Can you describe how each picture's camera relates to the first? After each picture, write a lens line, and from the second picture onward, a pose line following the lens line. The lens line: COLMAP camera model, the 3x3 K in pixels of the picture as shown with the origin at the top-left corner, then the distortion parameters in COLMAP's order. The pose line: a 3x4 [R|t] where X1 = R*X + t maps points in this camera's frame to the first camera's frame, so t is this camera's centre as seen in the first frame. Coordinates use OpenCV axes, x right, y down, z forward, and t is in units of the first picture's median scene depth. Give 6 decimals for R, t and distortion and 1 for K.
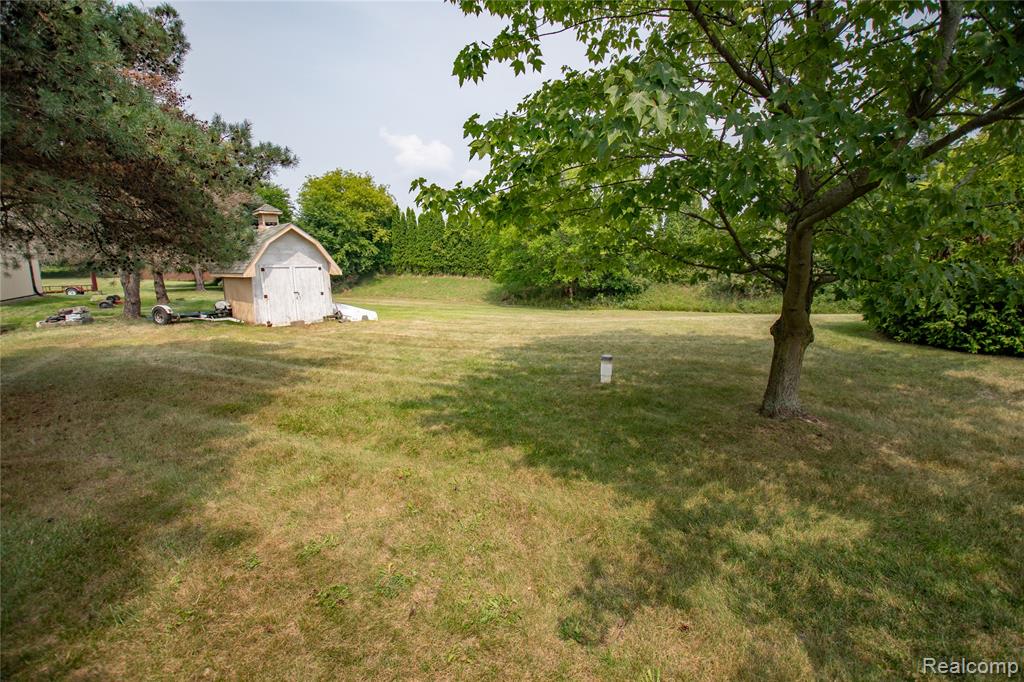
lens RADIAL K [[442.5, 0, 512.8], [0, 442.5, 339.8], [0, 0, 1]] dist [-0.003753, -0.000474]
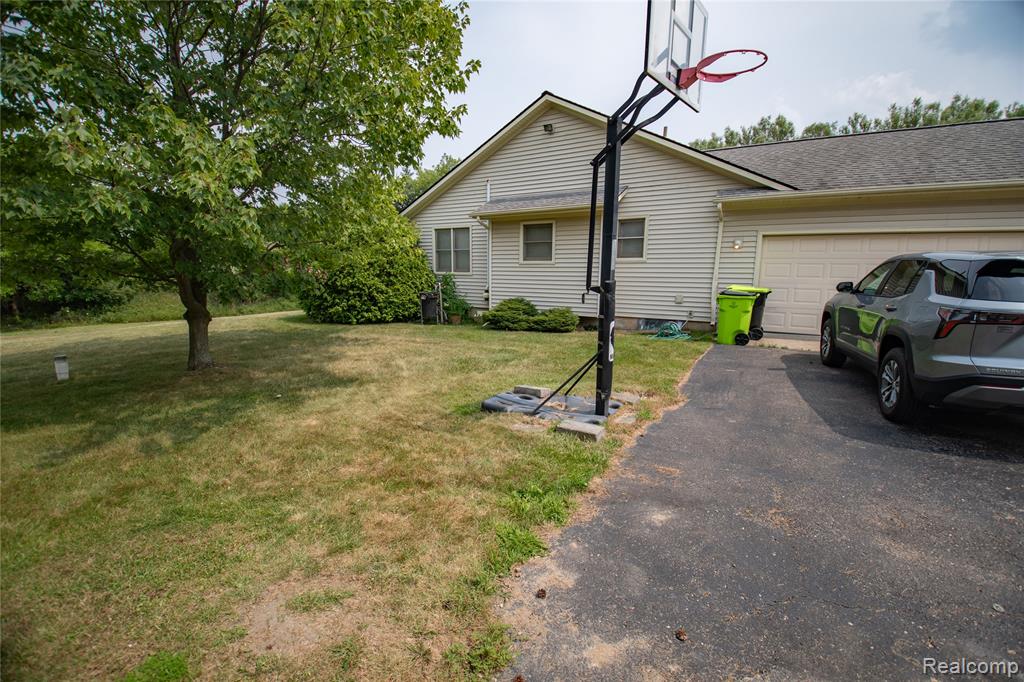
lens RADIAL K [[468.8, 0, 508.0], [0, 468.8, 343.1], [0, 0, 1]] dist [-0.014333, -0.003855]
pose [[0.584825, -0.127344, 0.801101, -0.044858], [0.137185, 0.988901, 0.057048, 0.073429], [-0.799474, 0.076536, 0.595804, -0.485988]]
